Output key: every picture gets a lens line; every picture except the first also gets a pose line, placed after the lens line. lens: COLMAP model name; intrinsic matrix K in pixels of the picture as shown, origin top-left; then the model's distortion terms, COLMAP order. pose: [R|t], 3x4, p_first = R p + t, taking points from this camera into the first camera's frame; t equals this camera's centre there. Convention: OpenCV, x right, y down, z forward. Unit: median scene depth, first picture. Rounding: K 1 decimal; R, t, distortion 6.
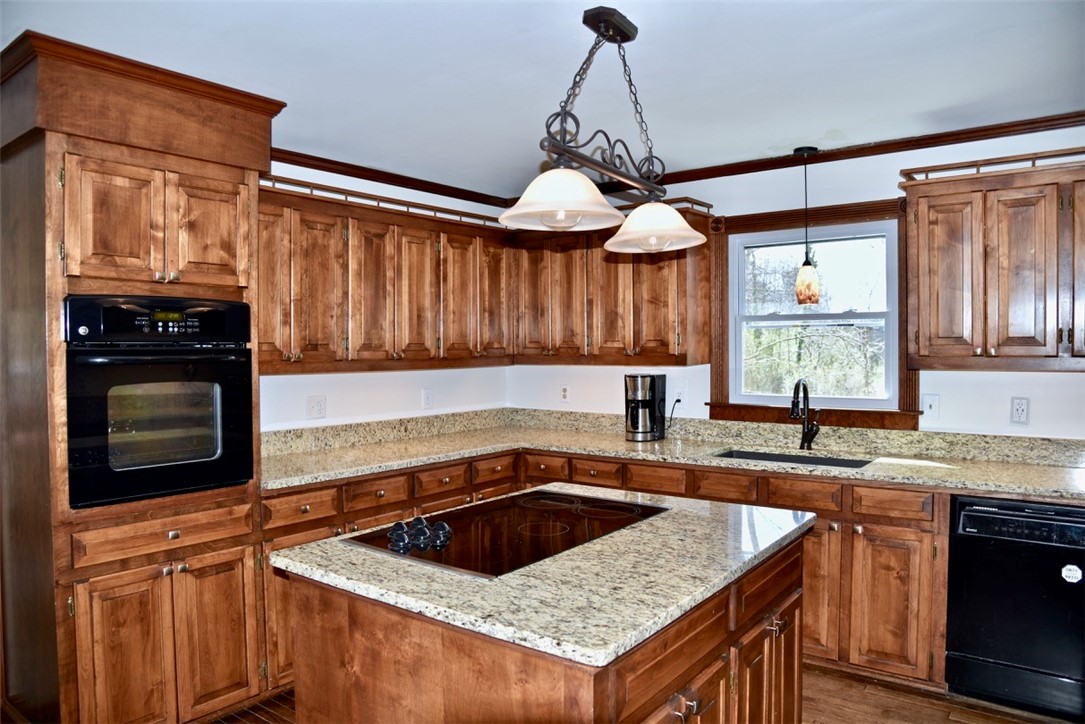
lens RADIAL K [[733.8, 0, 557.3], [0, 733.8, 360.6], [0, 0, 1]] dist [-0.130947, 0.072839]
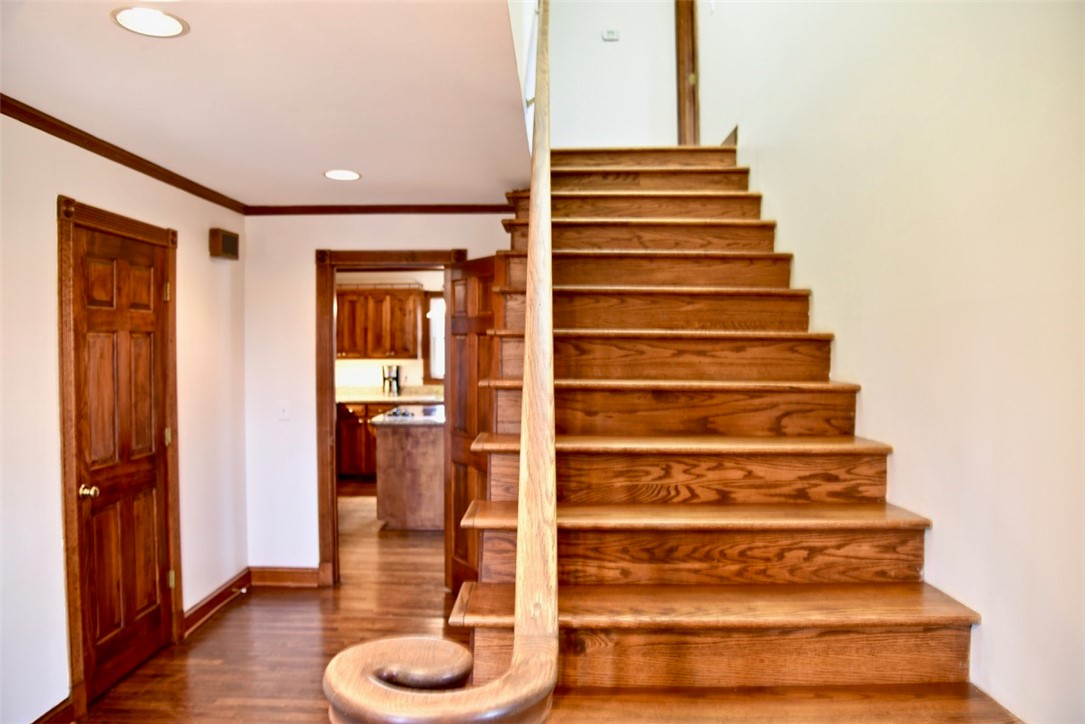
lens RADIAL K [[739.7, 0, 550.6], [0, 739.7, 365.0], [0, 0, 1]] dist [-0.116182, 0.054254]
pose [[0.805660, -0.017223, 0.592127, -0.901492], [0.008262, 0.999807, 0.017840, -0.016269], [-0.592320, -0.009481, 0.805647, -1.128462]]
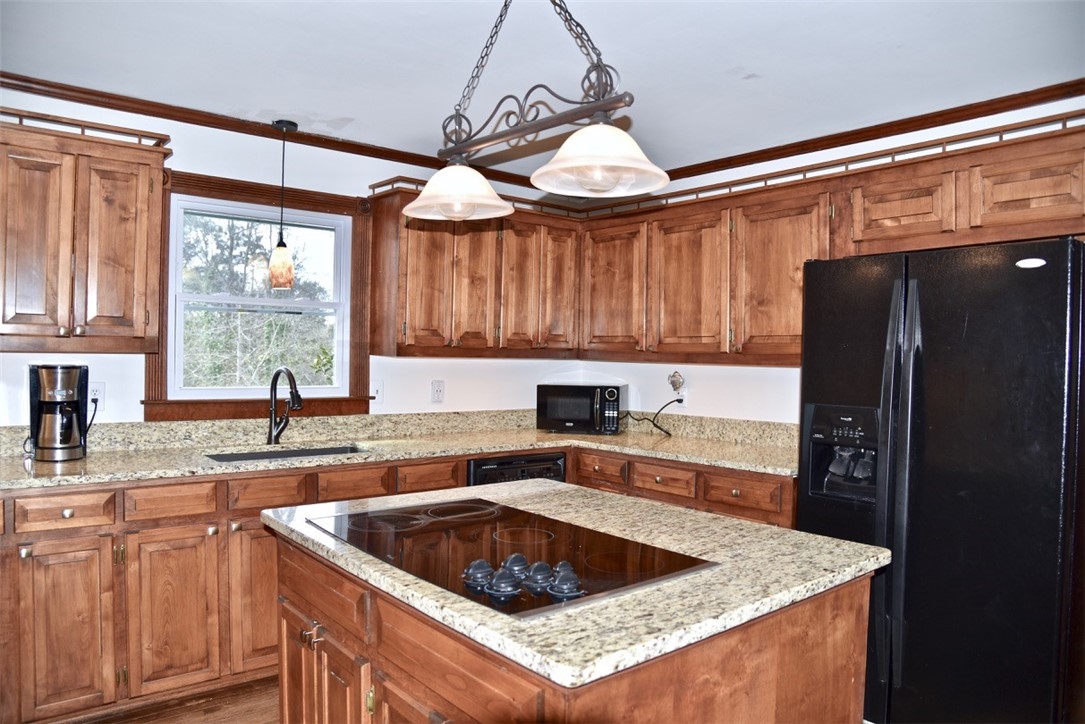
lens RADIAL K [[723.7, 0, 542.5], [0, 723.7, 362.0], [0, 0, 1]] dist [-0.120455, 0.068311]
pose [[0.249917, 0.001918, 0.968265, -0.488727], [0.000056, 0.999998, -0.001995, 0.020543], [-0.968267, 0.000552, 0.249917, 0.466307]]
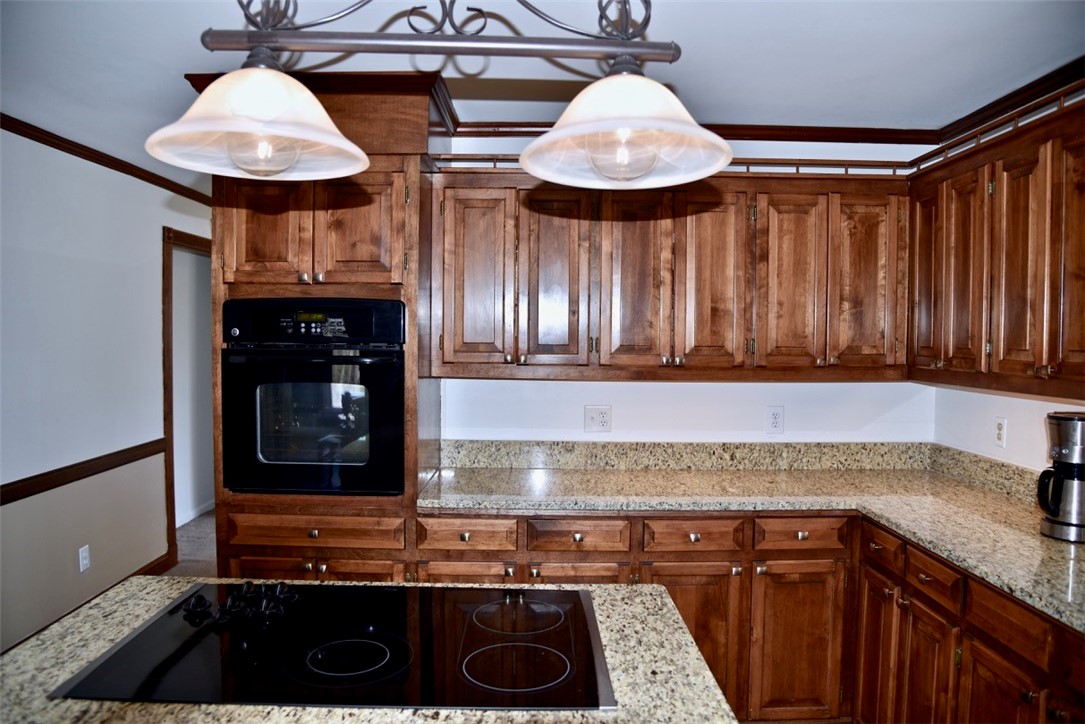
lens RADIAL K [[739.7, 0, 550.6], [0, 739.7, 365.0], [0, 0, 1]] dist [-0.116182, 0.054254]
pose [[0.601437, 0.043763, -0.797721, 0.344376], [-0.027455, 0.999041, 0.034108, -0.028138], [0.798448, 0.001388, 0.602062, 0.460679]]
